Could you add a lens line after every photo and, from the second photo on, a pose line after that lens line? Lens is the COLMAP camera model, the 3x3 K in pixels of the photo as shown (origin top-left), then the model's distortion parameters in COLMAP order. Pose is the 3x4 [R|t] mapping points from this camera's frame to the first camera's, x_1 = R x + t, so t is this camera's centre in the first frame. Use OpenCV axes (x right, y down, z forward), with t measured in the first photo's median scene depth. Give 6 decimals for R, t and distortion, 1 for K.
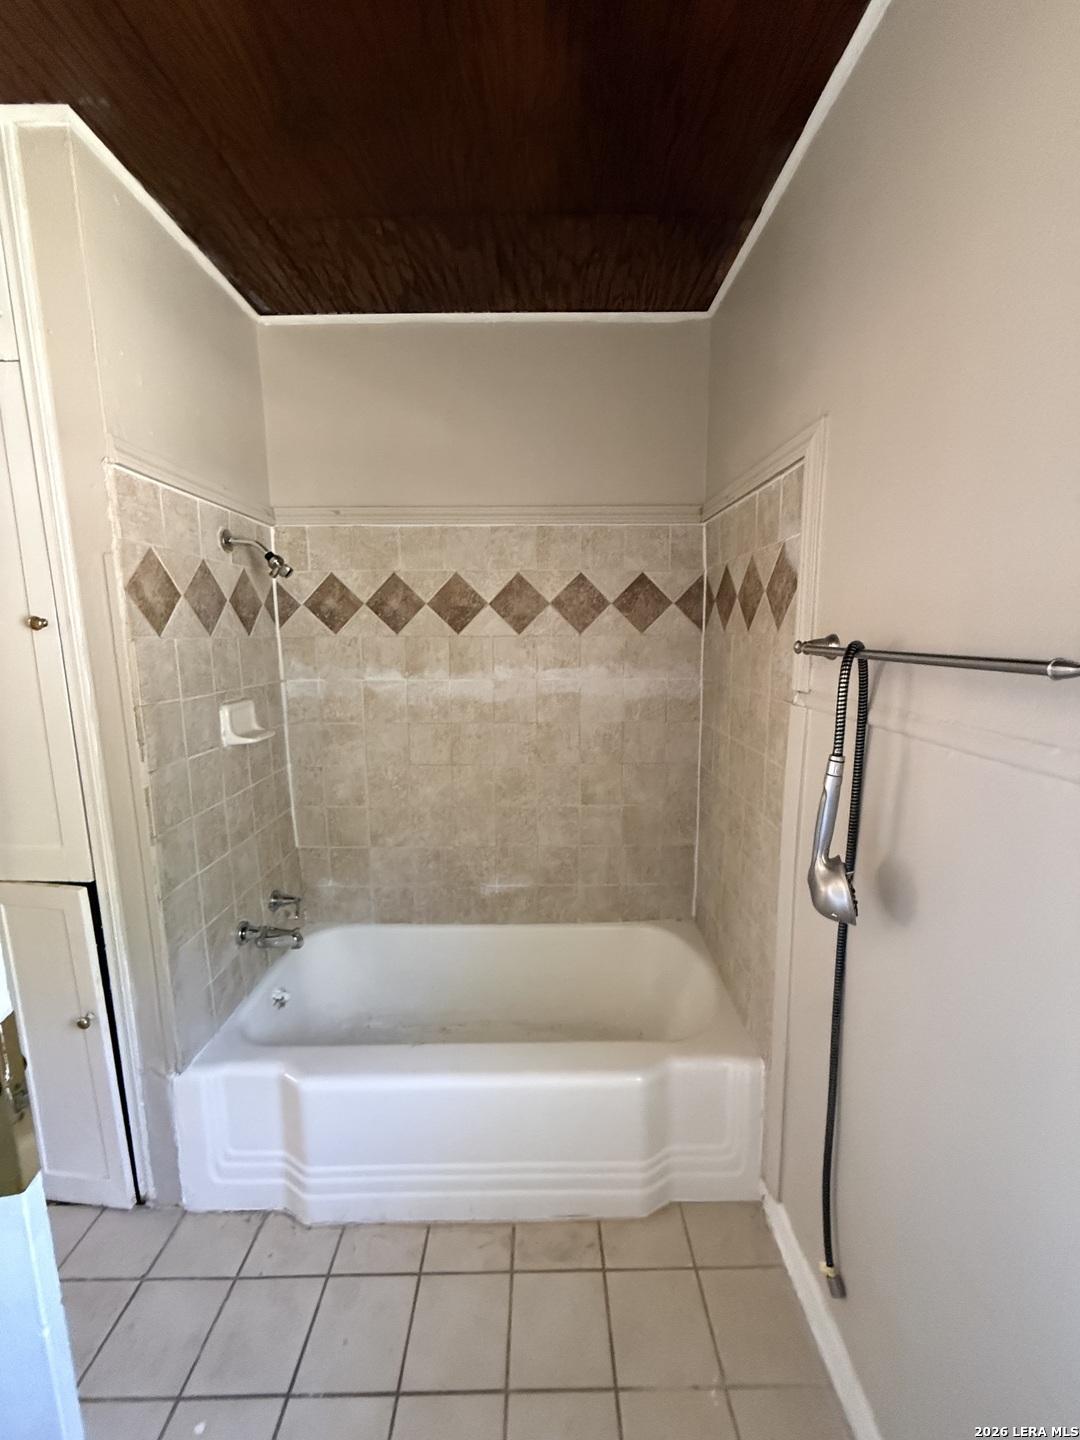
lens RADIAL K [[576.5, 0, 540.0], [0, 576.5, 719.6], [0, 0, 1]] dist [-0.002474, 0.000847]
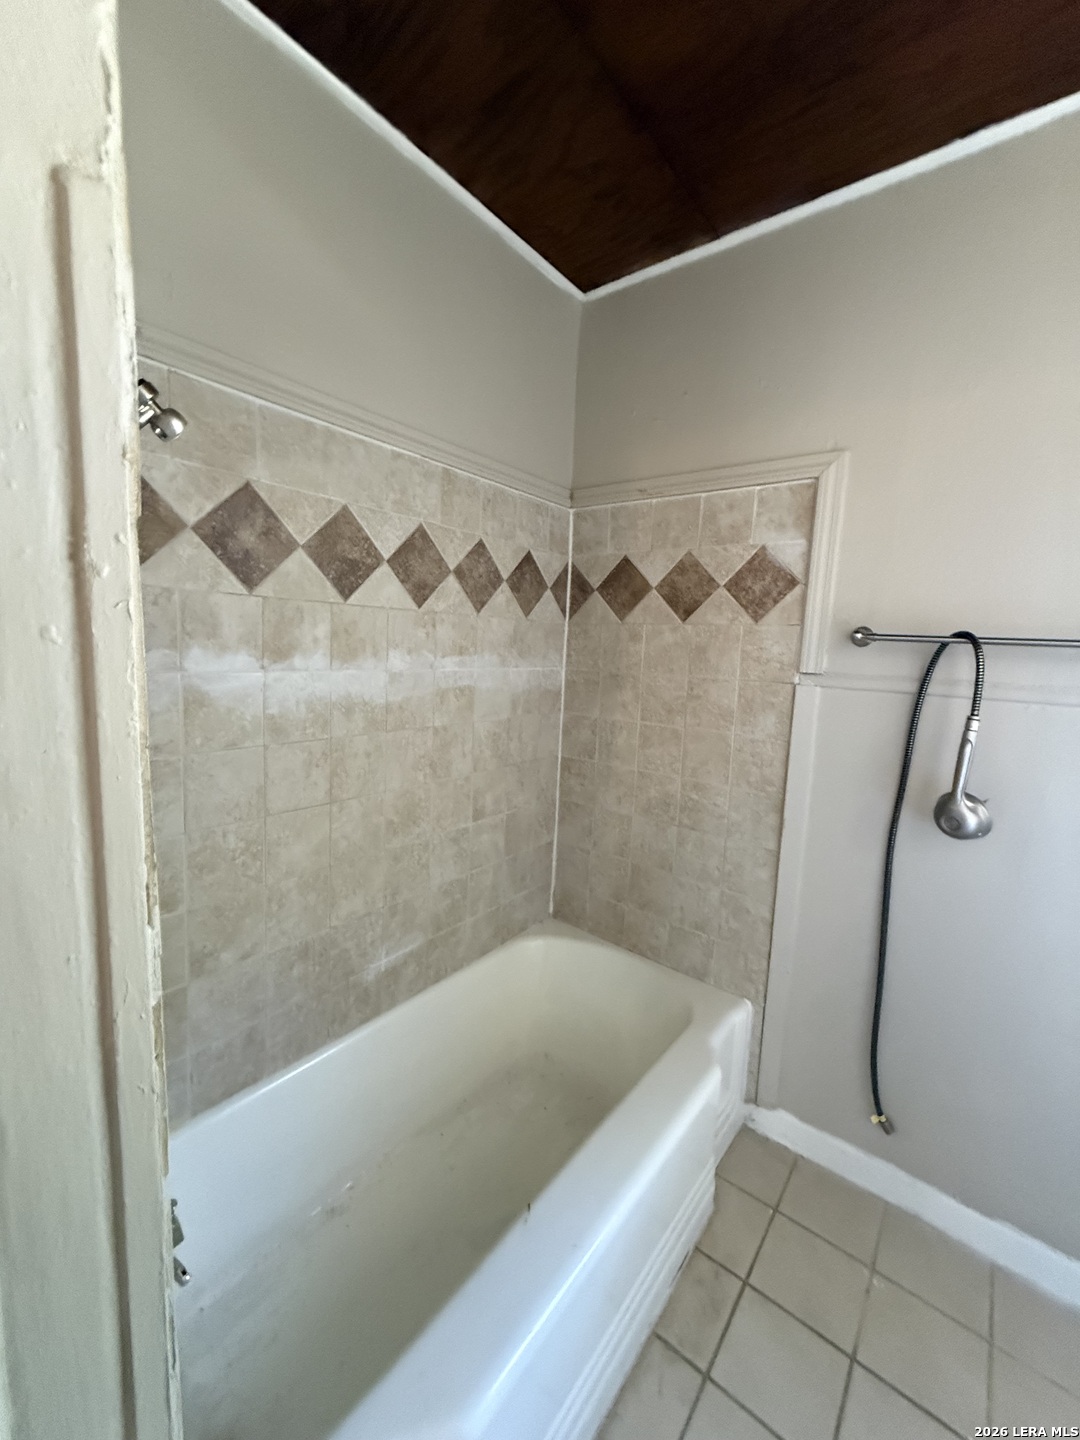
lens RADIAL K [[576.5, 0, 538.0], [0, 576.5, 719.6], [0, 0, 1]] dist [-0.002474, 0.000847]
pose [[0.627588, -0.070954, 0.775306, -0.517779], [0.070845, 0.996912, 0.033888, -0.020812], [-0.775316, 0.033658, 0.630676, 0.420739]]
